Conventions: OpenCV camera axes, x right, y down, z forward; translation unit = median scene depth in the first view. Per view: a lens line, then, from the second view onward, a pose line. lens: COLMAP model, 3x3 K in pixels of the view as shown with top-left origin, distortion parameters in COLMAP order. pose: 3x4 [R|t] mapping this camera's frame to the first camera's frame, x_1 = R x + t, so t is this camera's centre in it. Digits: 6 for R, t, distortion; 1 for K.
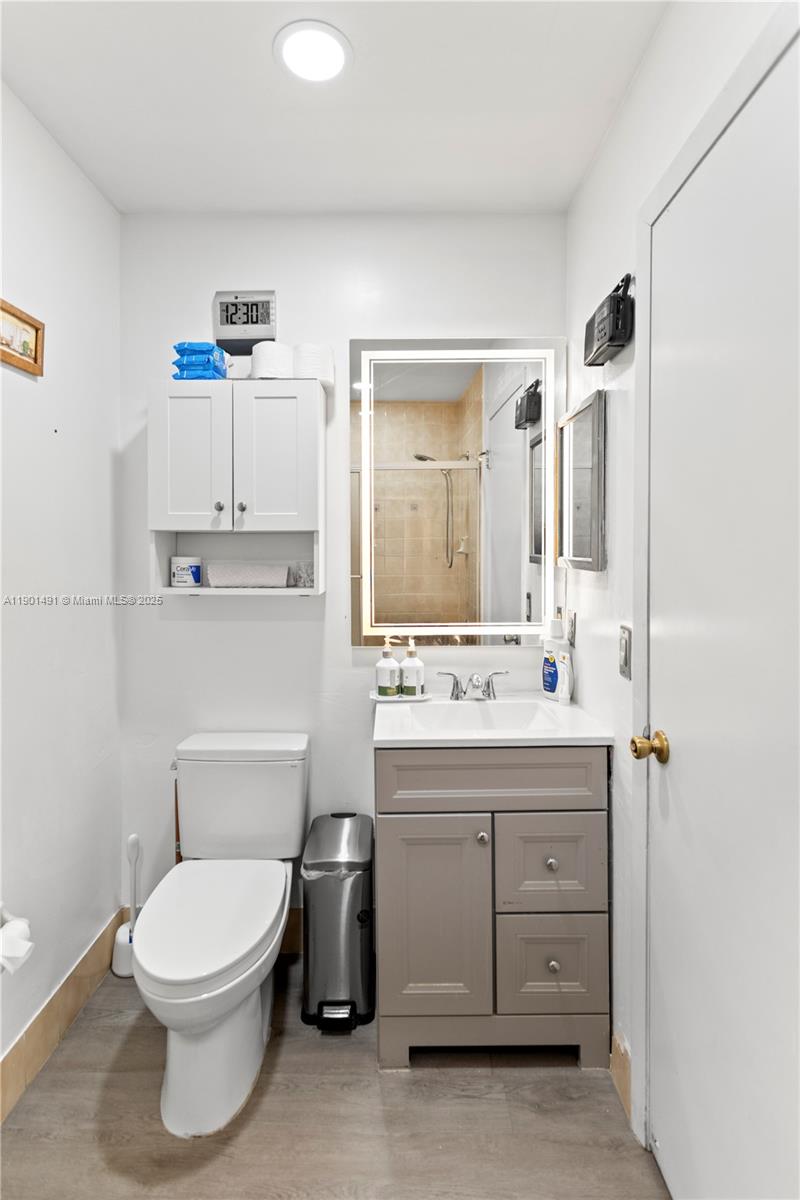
lens RADIAL K [[586.7, 0, 401.4], [0, 586.7, 556.0], [0, 0, 1]] dist [0.002194, 0.000628]
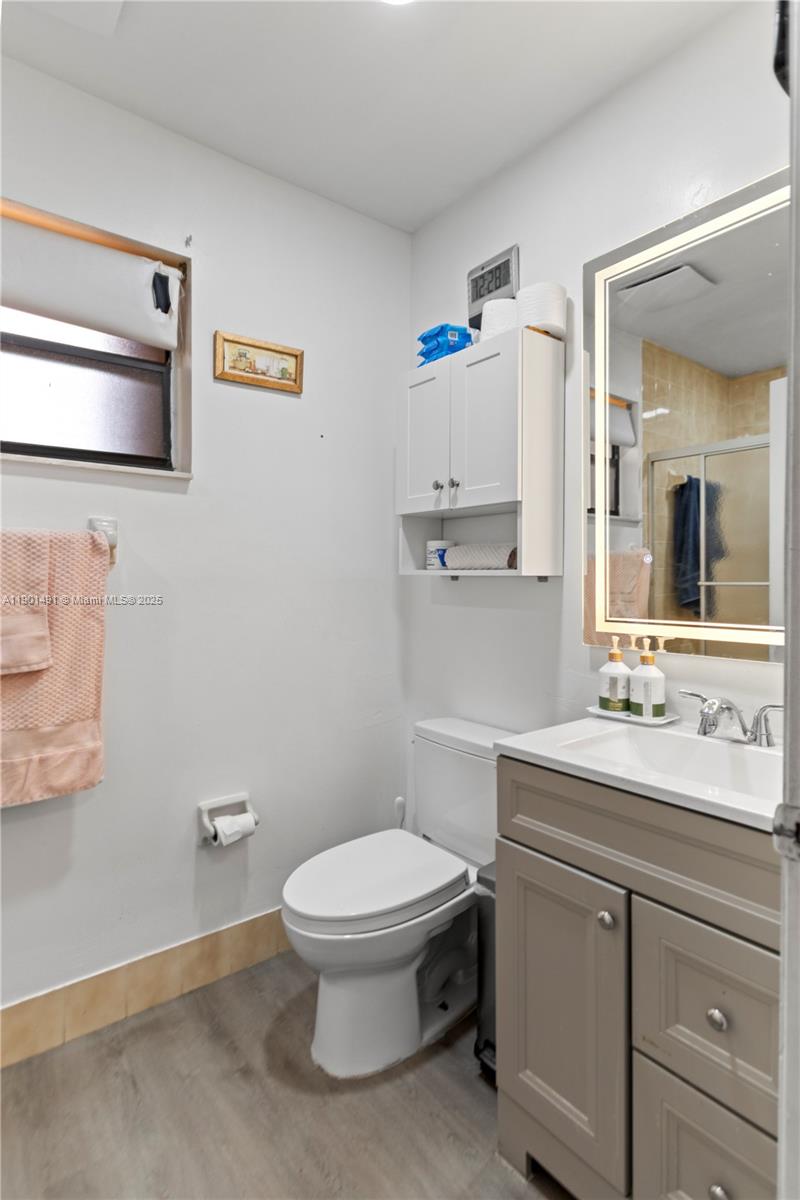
lens RADIAL K [[603.4, 0, 400.4], [0, 603.4, 576.9], [0, 0, 1]] dist [-0.000177, 0.000936]
pose [[0.626457, 0.002943, -0.779451, 0.418819], [-0.009495, 0.999947, -0.003856, 0.070138], [0.779398, 0.009817, 0.626452, 0.295766]]
